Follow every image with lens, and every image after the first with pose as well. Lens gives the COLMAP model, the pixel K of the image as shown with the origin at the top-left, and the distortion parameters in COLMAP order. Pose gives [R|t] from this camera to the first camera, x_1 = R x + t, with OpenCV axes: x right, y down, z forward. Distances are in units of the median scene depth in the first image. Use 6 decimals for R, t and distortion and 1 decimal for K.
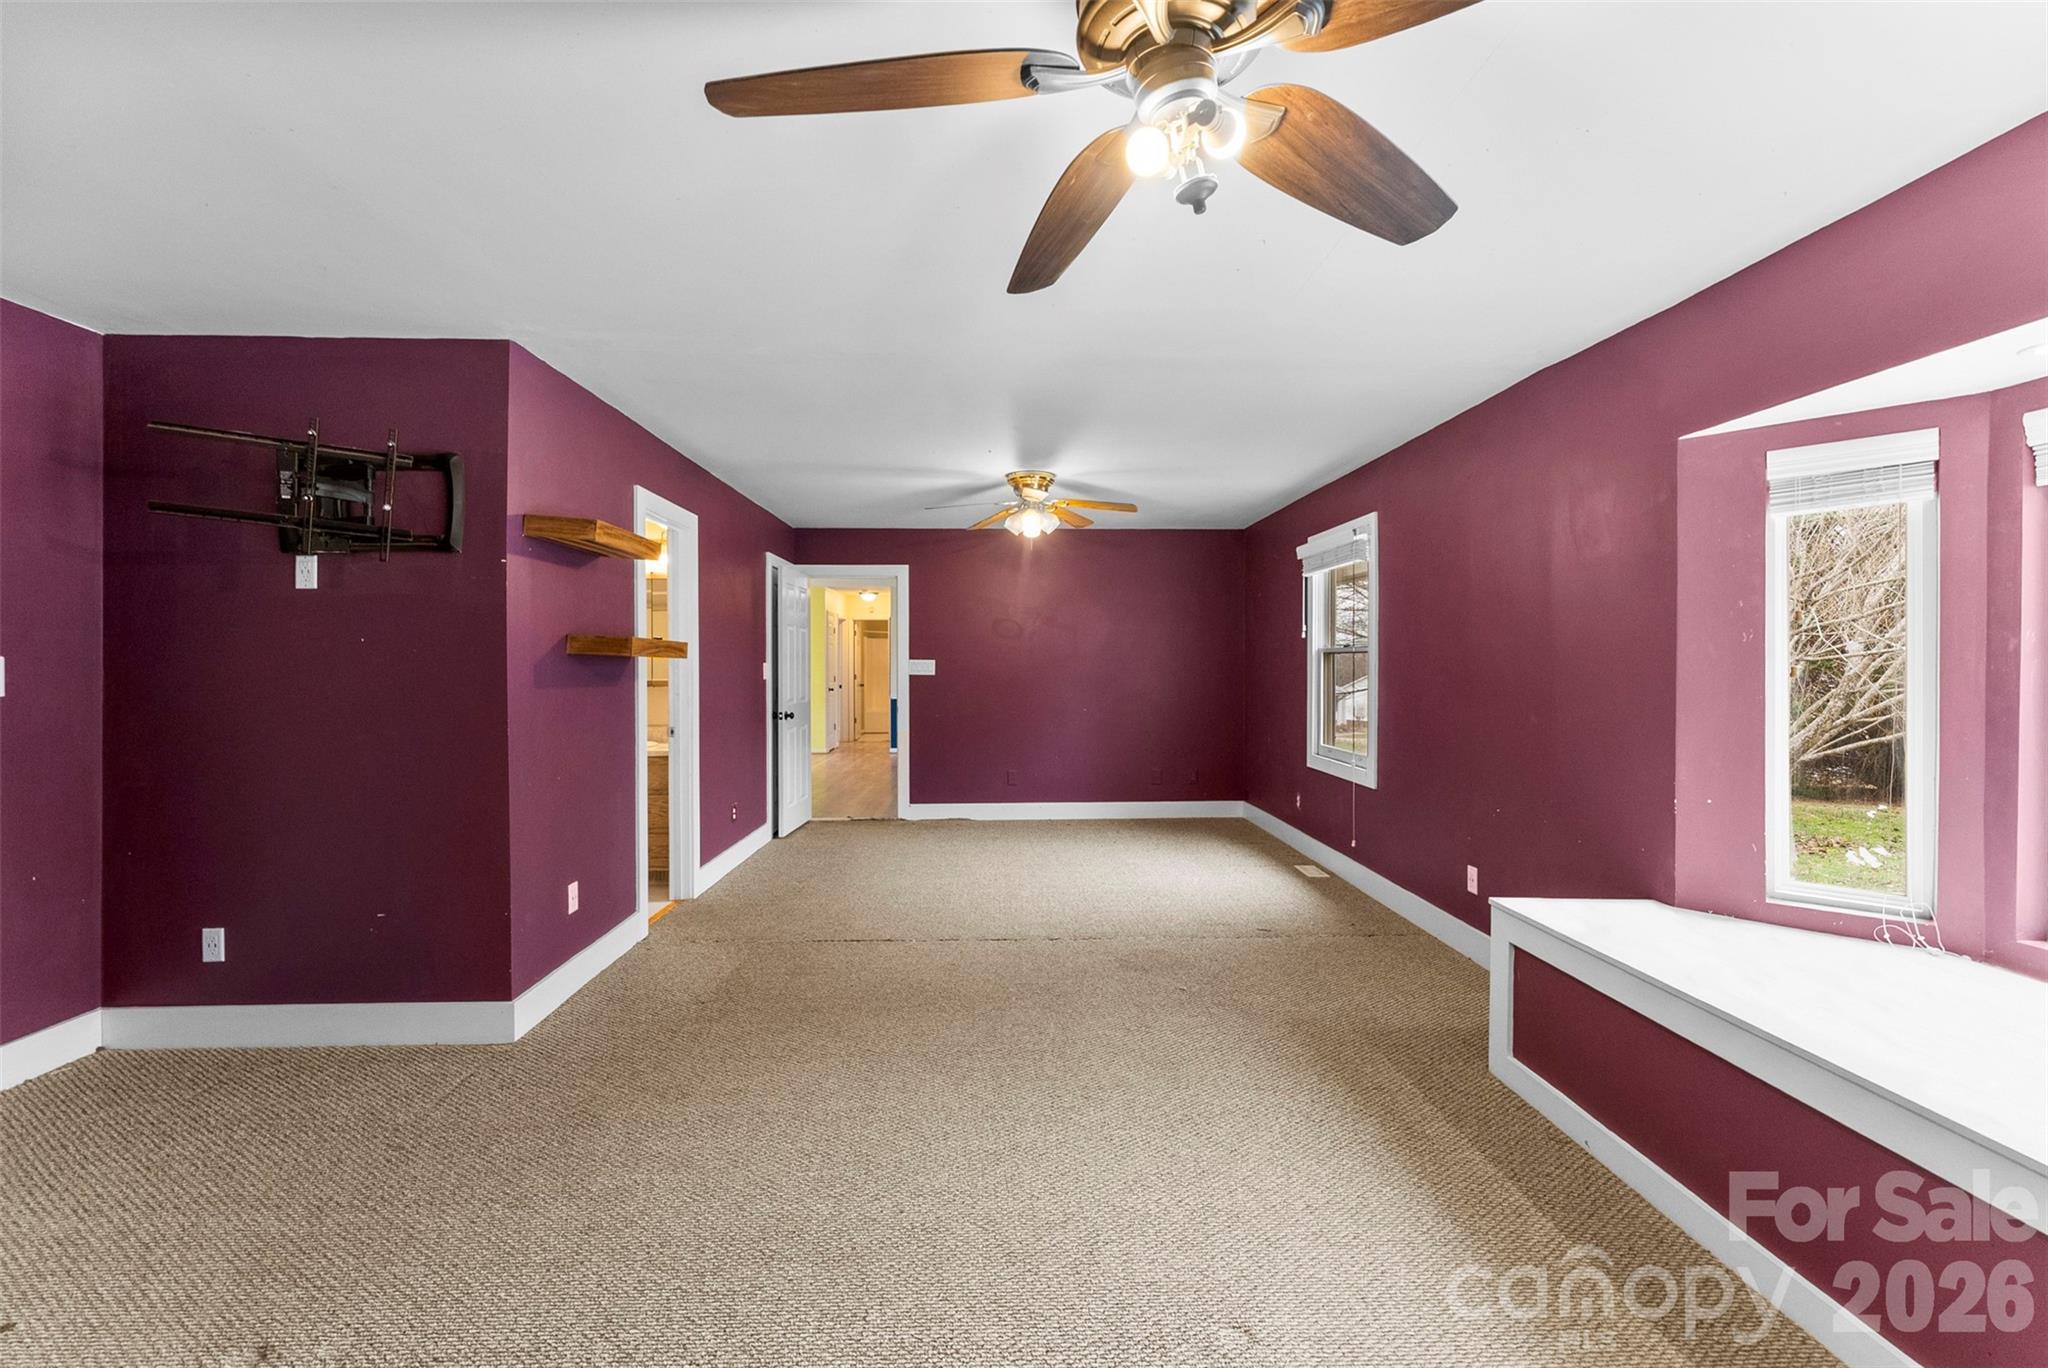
lens RADIAL K [[840.6, 0, 1024.2], [0, 840.6, 664.4], [0, 0, 1]] dist [-0.001827, -0.000064]
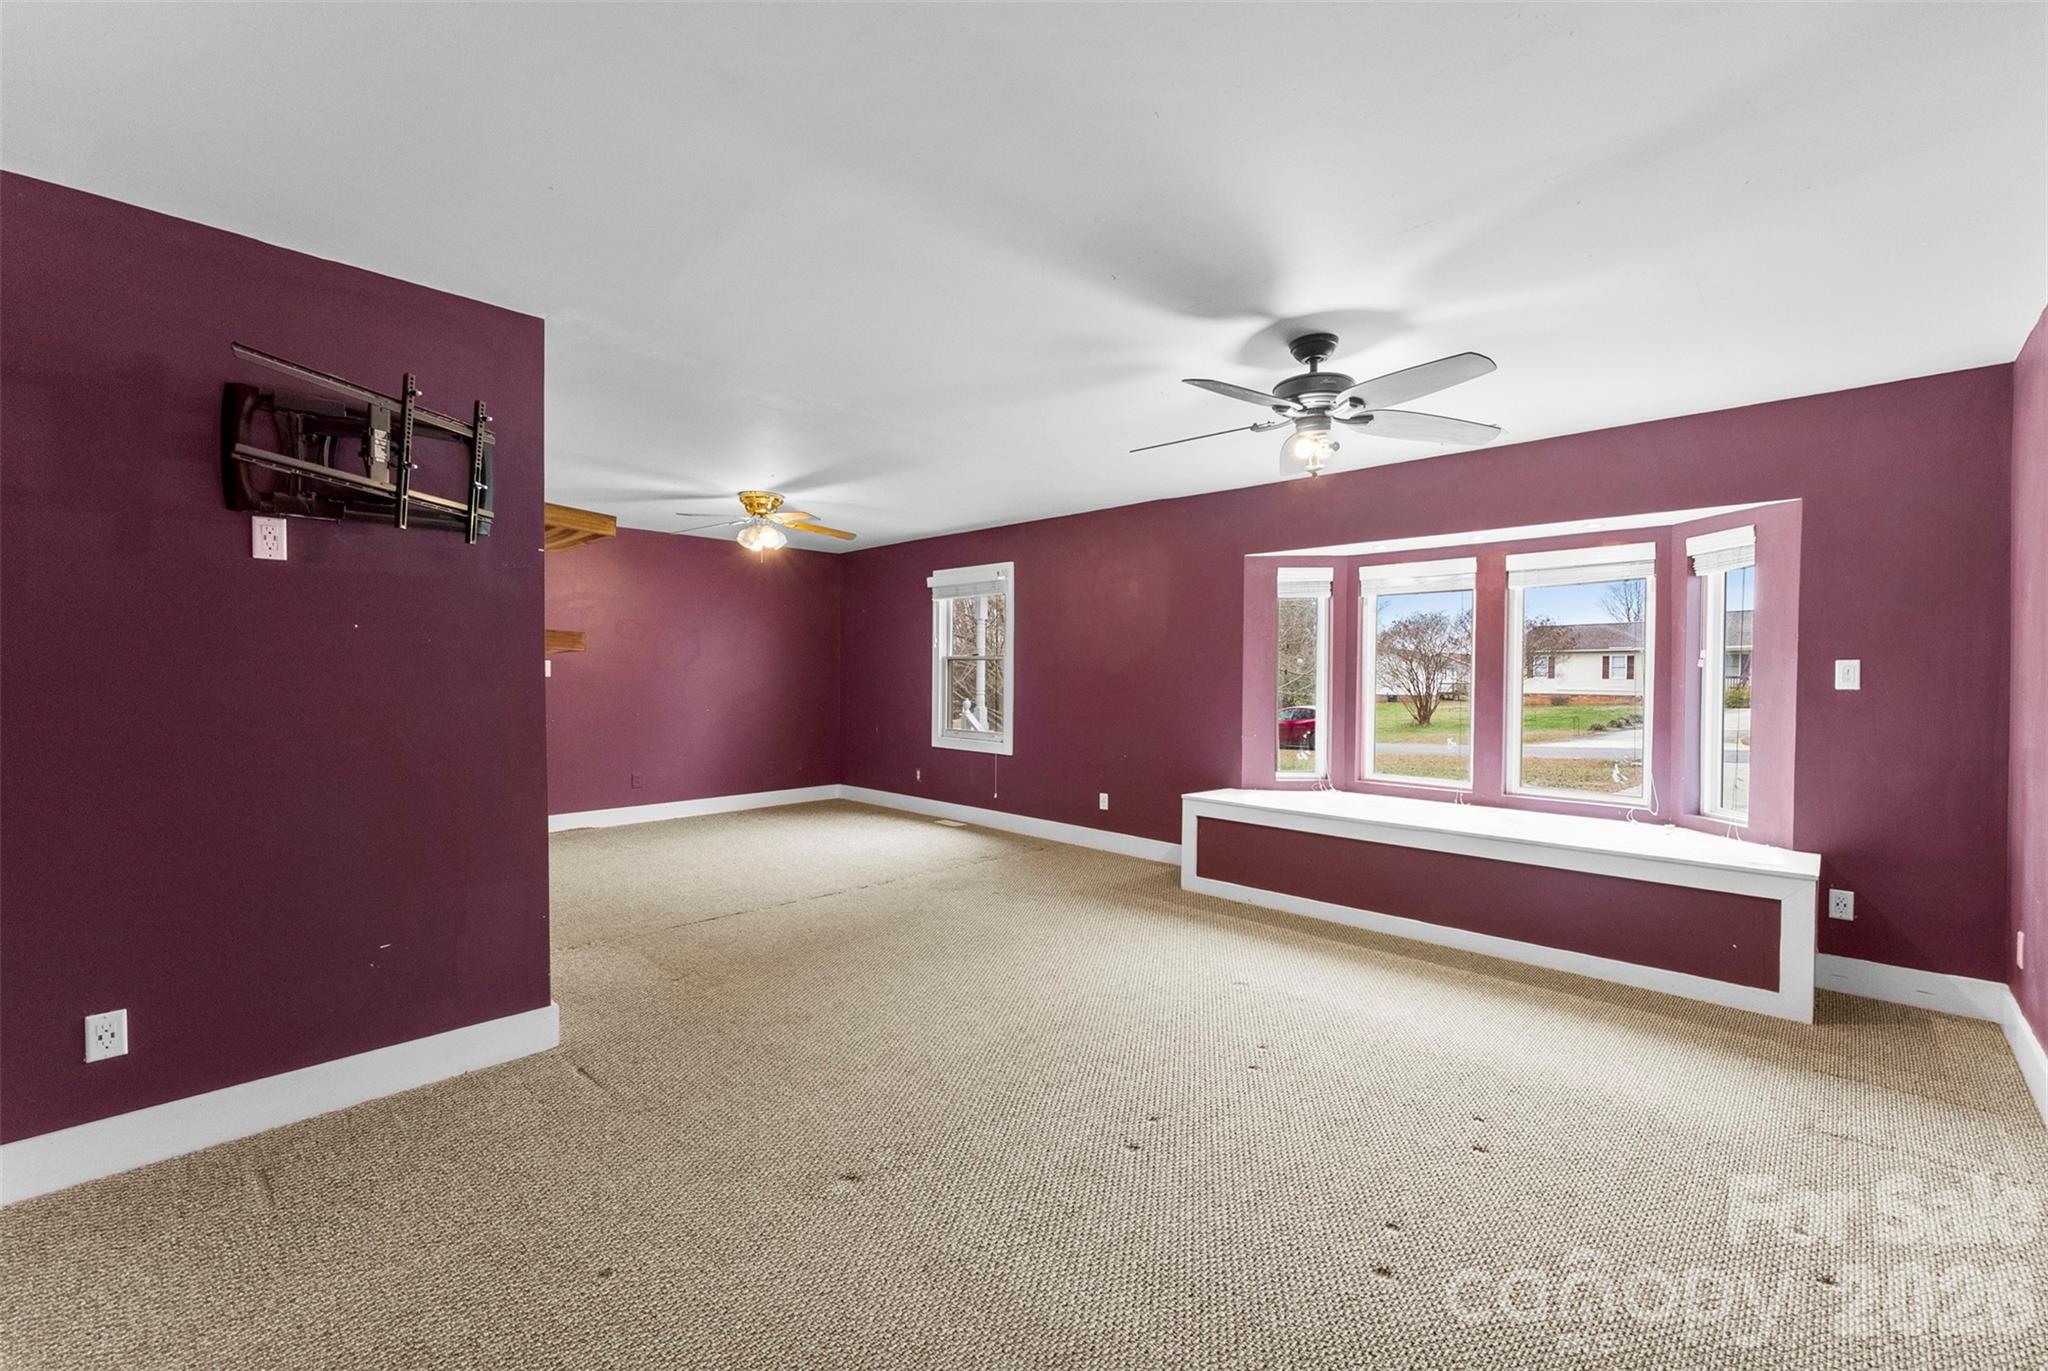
lens RADIAL K [[835.3, 0, 1025.9], [0, 835.3, 679.2], [0, 0, 1]] dist [-0.002069, -0.000486]
pose [[0.722619, -0.000246, 0.691246, -0.766332], [-0.005279, 0.999969, 0.005874, 0.013452], [-0.691226, -0.007894, 0.722596, -0.063153]]
